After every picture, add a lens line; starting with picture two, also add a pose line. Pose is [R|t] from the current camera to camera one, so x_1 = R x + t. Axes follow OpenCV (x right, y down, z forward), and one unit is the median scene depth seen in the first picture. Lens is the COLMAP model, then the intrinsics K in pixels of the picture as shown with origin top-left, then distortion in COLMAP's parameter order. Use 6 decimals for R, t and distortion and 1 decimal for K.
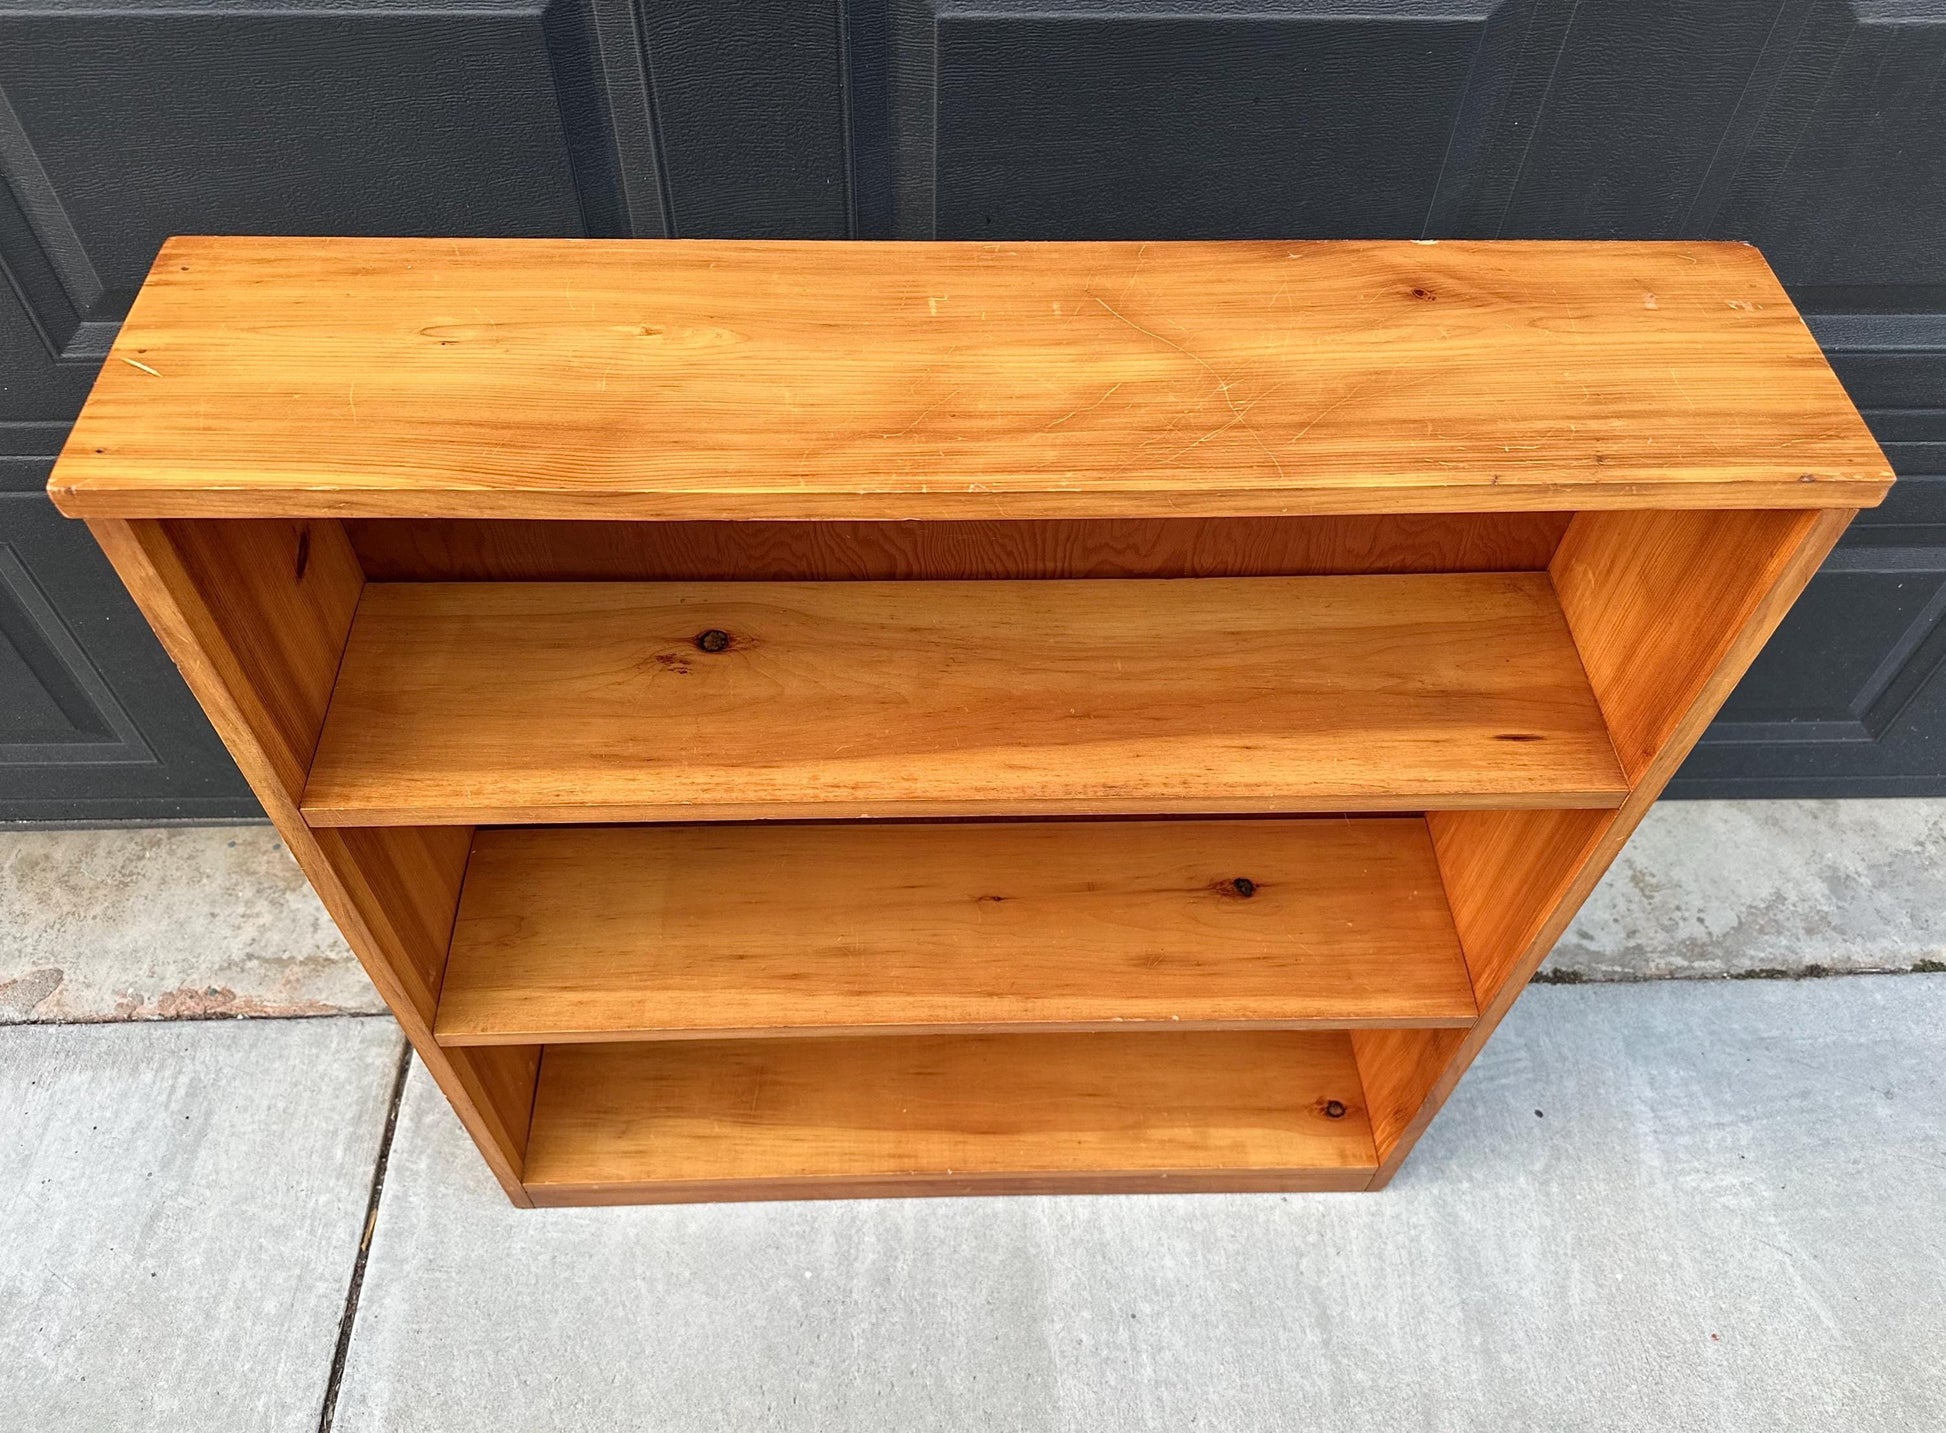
lens RADIAL K [[1453.8, 0, 962.1], [0, 1453.8, 752.8], [0, 0, 1]] dist [0.076988, -0.143036]
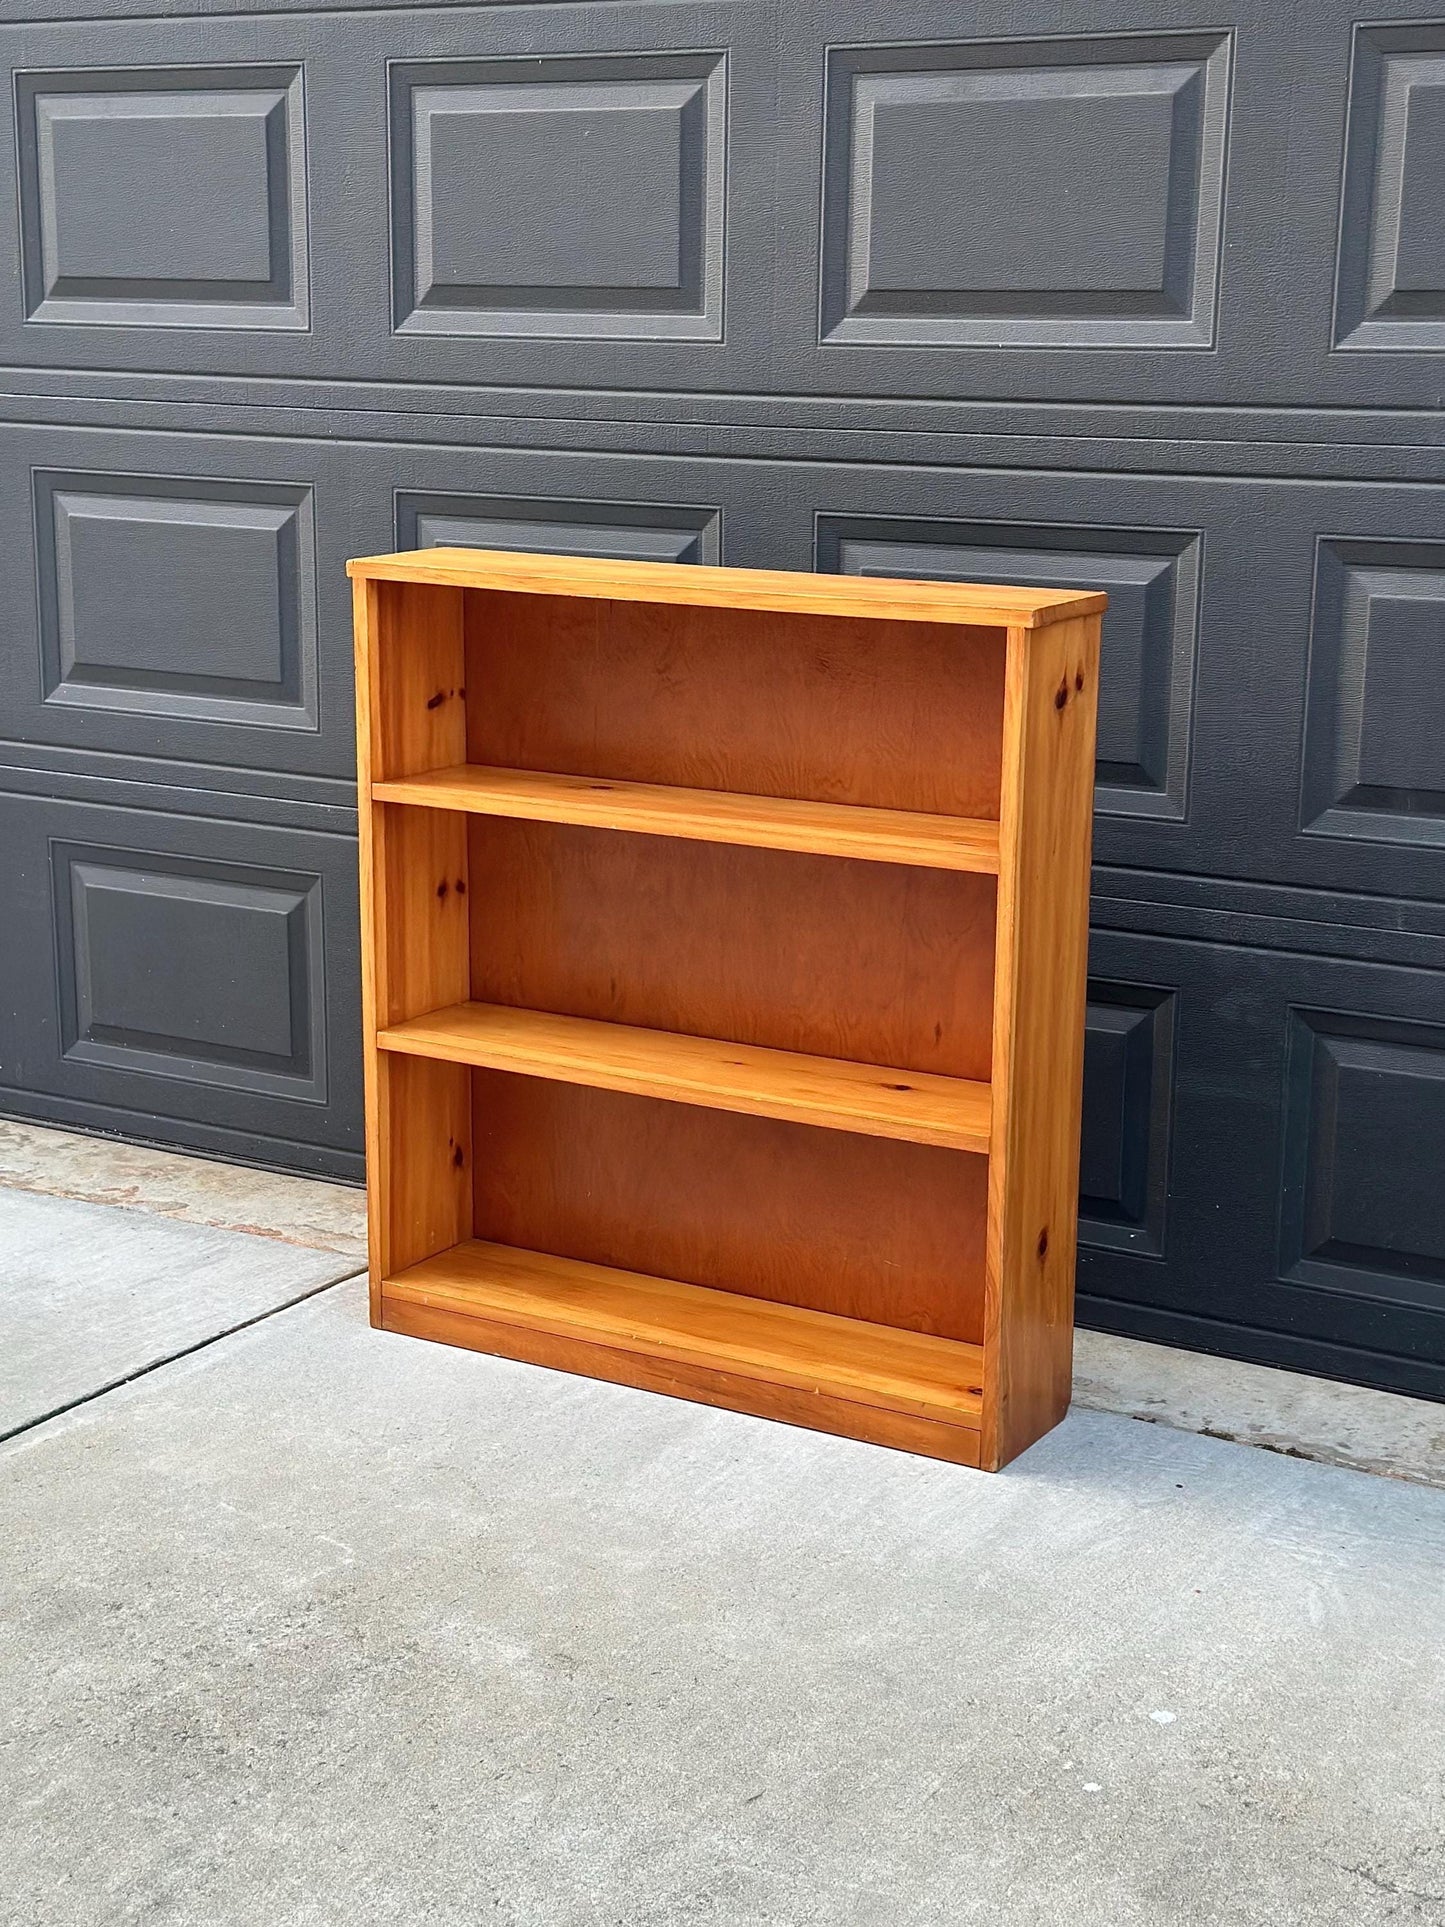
lens RADIAL K [[2873.1, 0, 742.7], [0, 2873.1, 972.8], [0, 0, 1]] dist [0.197600, -0.339462]
pose [[0.847891, 0.108139, -0.519025, 1.219656], [-0.416551, 0.741493, -0.525998, 1.250042], [0.327972, 0.662189, 0.673750, -0.772060]]
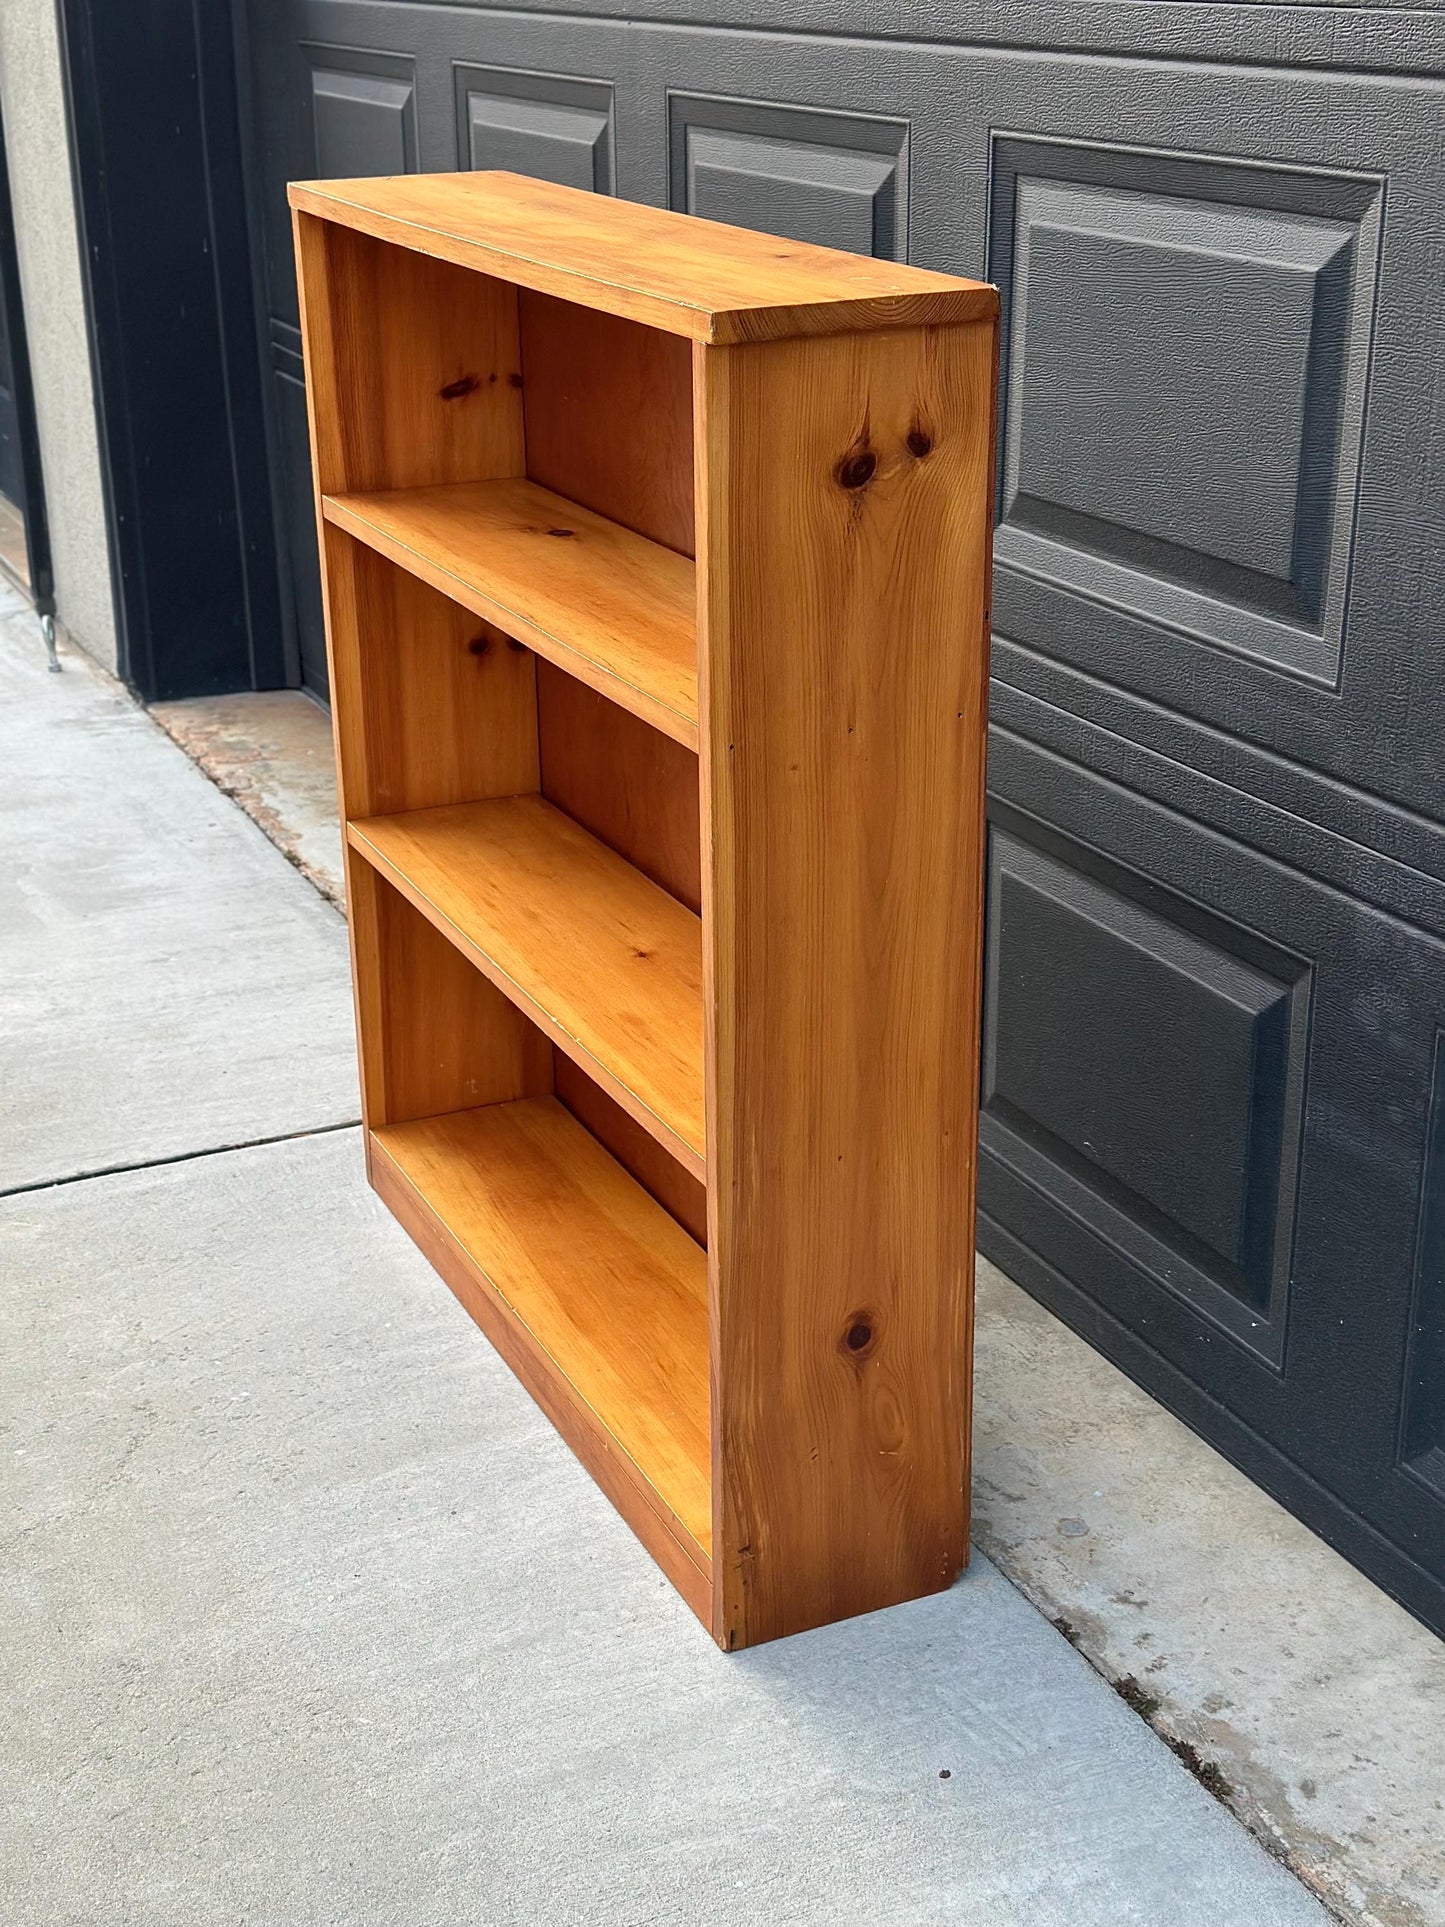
lens RADIAL K [[2653.9, 0, 732.7], [0, 2653.9, 977.0], [0, 0, 1]] dist [0.191071, -0.307848]
pose [[0.388781, 0.312689, -0.866646, 1.336153], [-0.719570, 0.690501, -0.073667, 0.166196], [0.575385, 0.652253, 0.493455, 0.140682]]
